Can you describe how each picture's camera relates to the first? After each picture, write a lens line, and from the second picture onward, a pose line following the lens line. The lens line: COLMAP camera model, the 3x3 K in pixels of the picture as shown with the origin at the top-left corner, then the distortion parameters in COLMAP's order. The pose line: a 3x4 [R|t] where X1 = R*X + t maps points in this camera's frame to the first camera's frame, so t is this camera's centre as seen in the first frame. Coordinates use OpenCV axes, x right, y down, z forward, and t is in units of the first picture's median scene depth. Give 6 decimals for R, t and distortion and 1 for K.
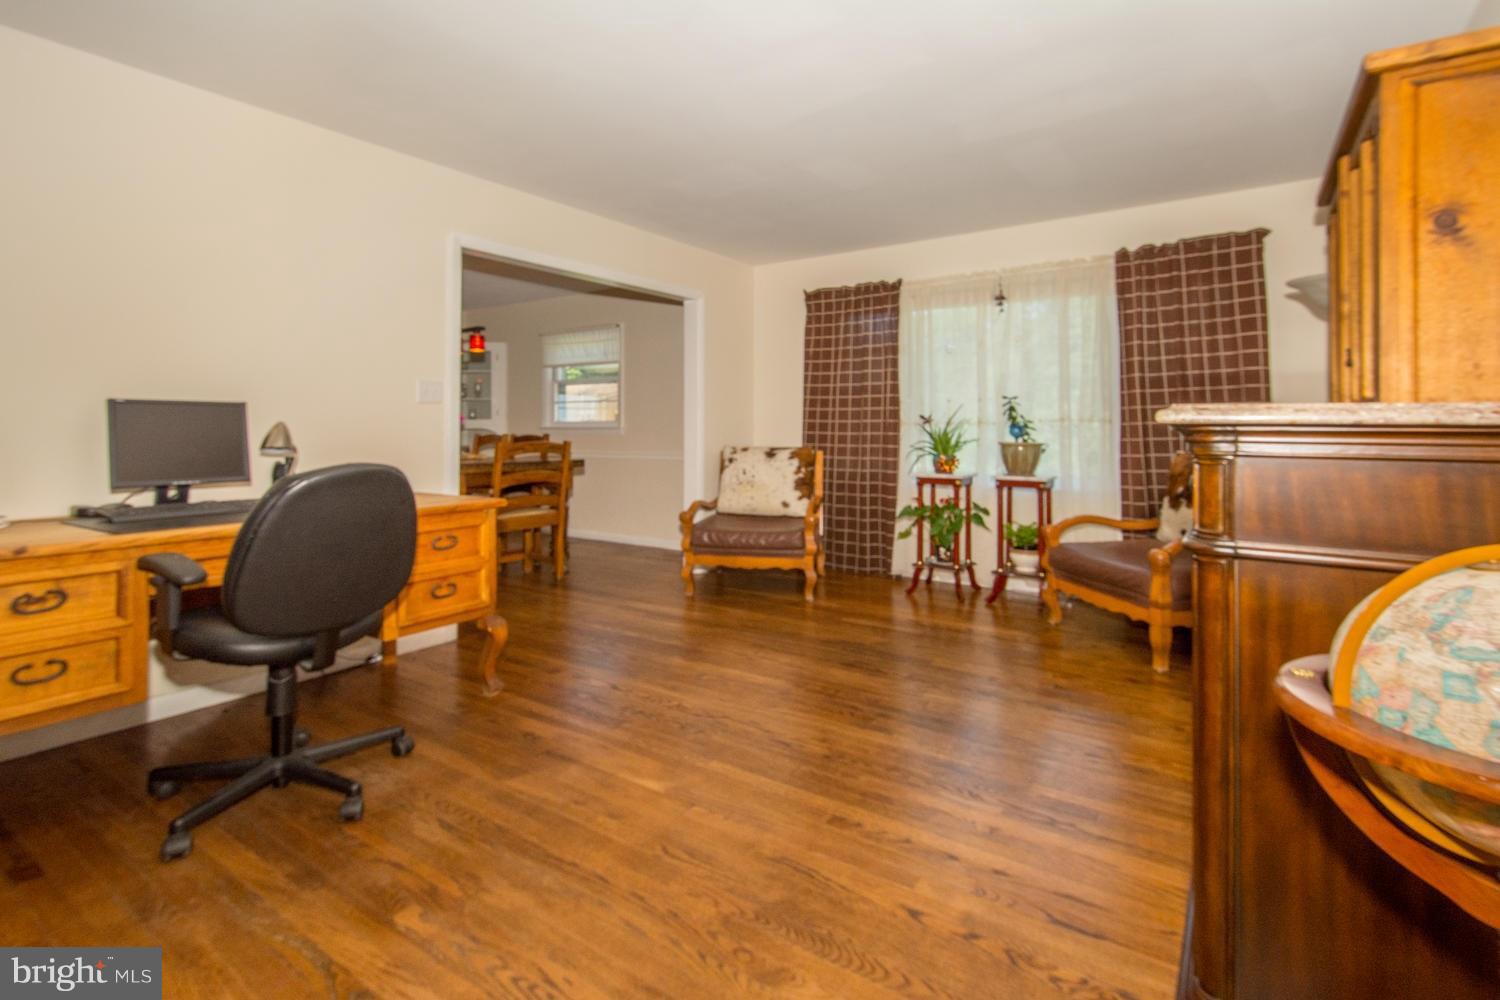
lens RADIAL K [[698.1, 0, 747.1], [0, 698.1, 455.0], [0, 0, 1]] dist [-0.000151, -0.000030]
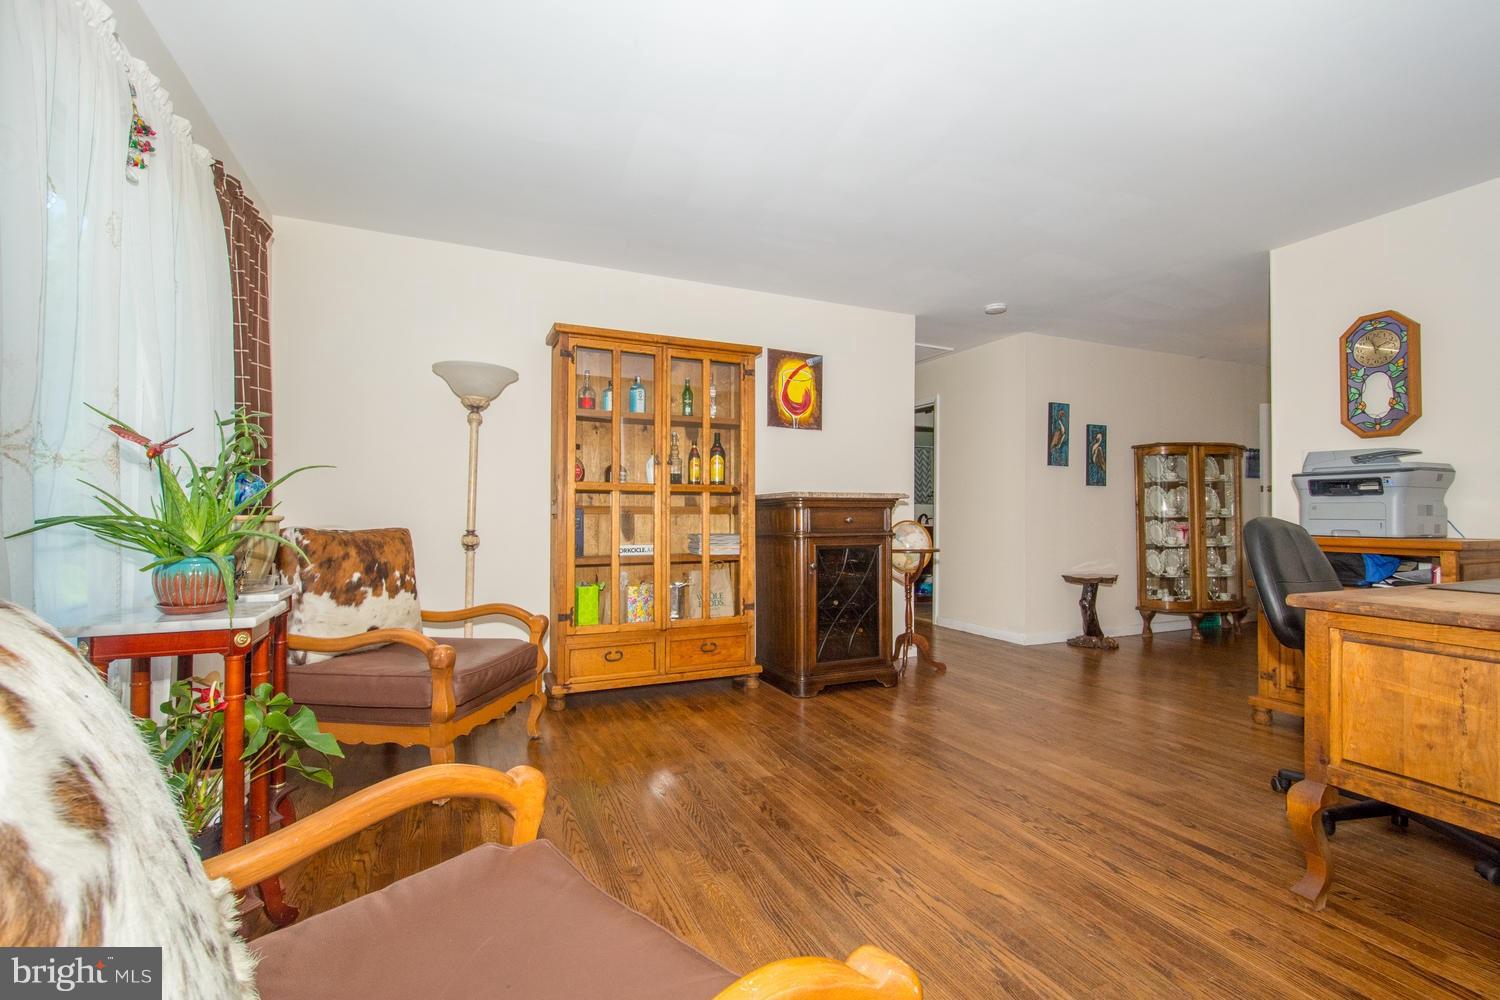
lens RADIAL K [[663.9, 0, 750.0], [0, 663.9, 500.0], [0, 0, 1]] dist [-0.000231, -0.000031]
pose [[-0.853254, 0.000527, 0.521495, -0.165274], [0.006798, 0.999926, 0.010112, -0.047832], [-0.521451, 0.012173, -0.853194, 1.309161]]
